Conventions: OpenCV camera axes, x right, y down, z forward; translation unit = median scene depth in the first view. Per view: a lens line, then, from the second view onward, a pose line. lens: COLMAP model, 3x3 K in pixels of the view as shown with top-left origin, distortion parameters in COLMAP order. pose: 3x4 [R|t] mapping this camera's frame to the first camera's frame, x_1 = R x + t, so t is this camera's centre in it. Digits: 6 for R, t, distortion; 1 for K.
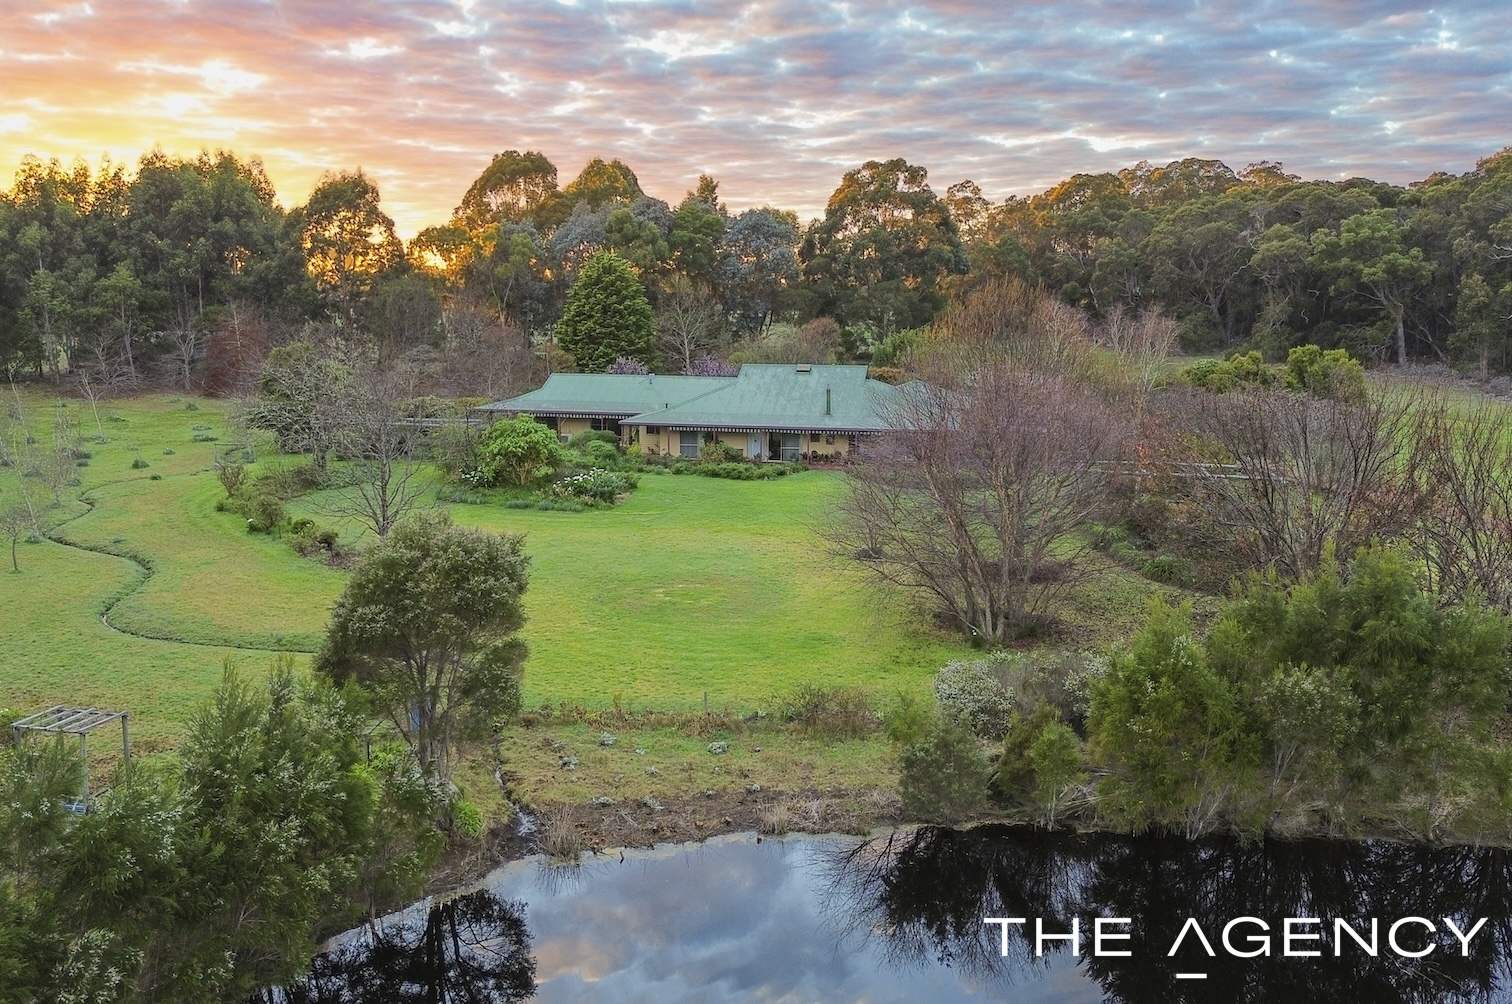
lens RADIAL K [[903.2, 0, 756.0], [0, 903.2, 502.0], [0, 0, 1]] dist [0.038267, -0.042434]
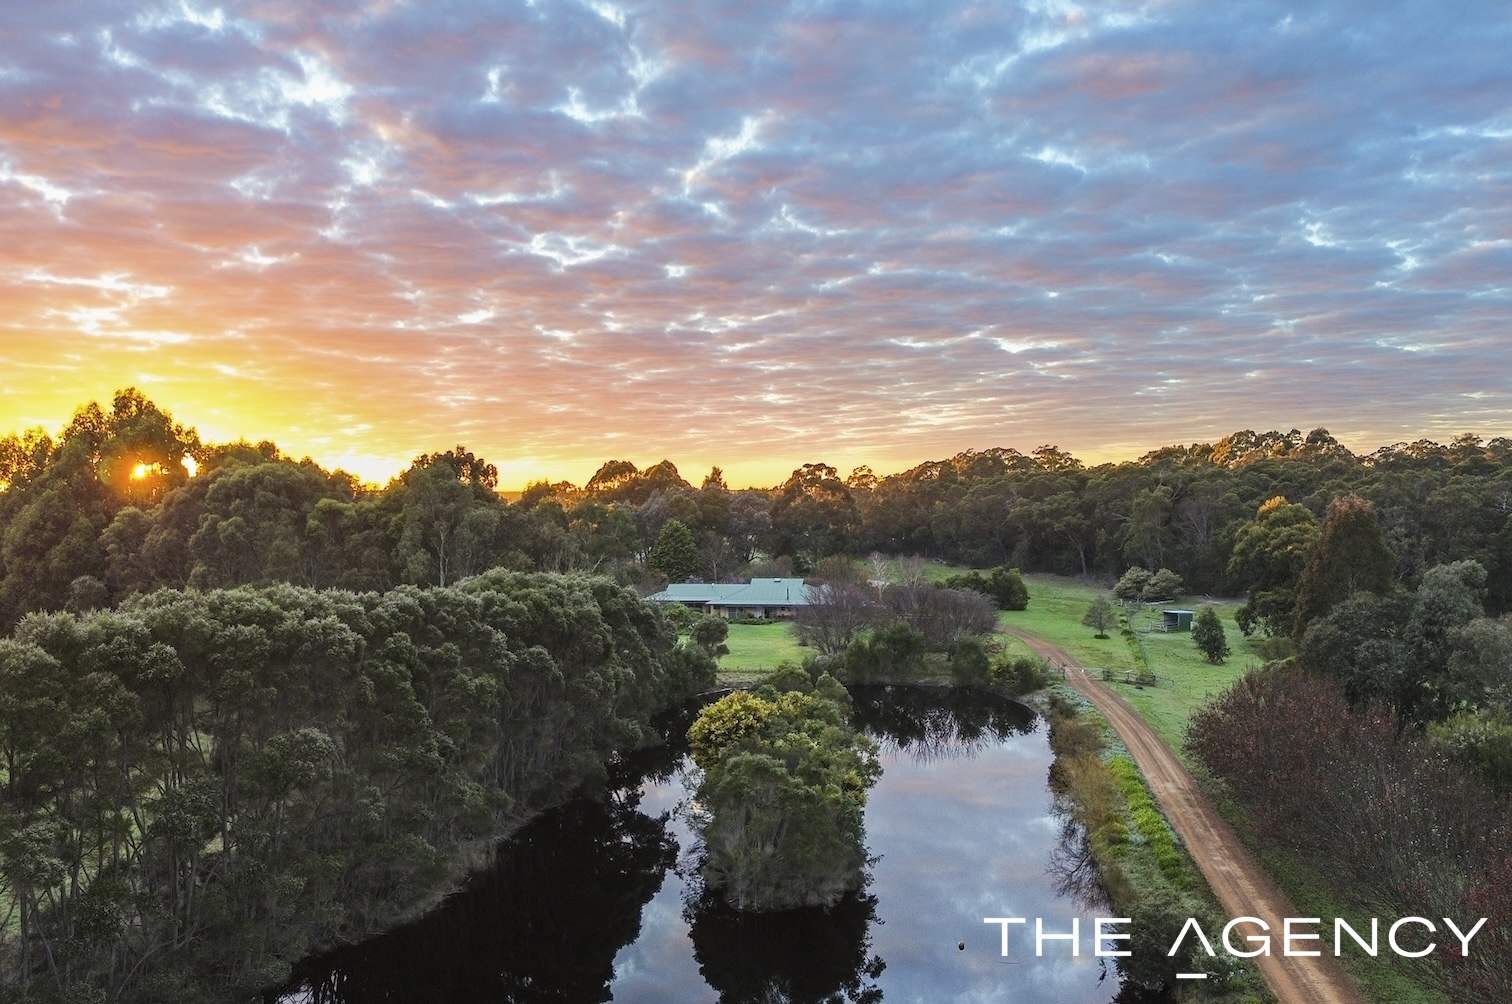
lens RADIAL K [[903.2, 0, 756.0], [0, 903.2, 502.0], [0, 0, 1]] dist [0.038267, -0.042434]
pose [[0.998908, -0.009171, 0.045804, -0.070914], [0.018514, 0.977964, -0.207950, 0.092795], [-0.042888, 0.208571, 0.977066, -0.883644]]
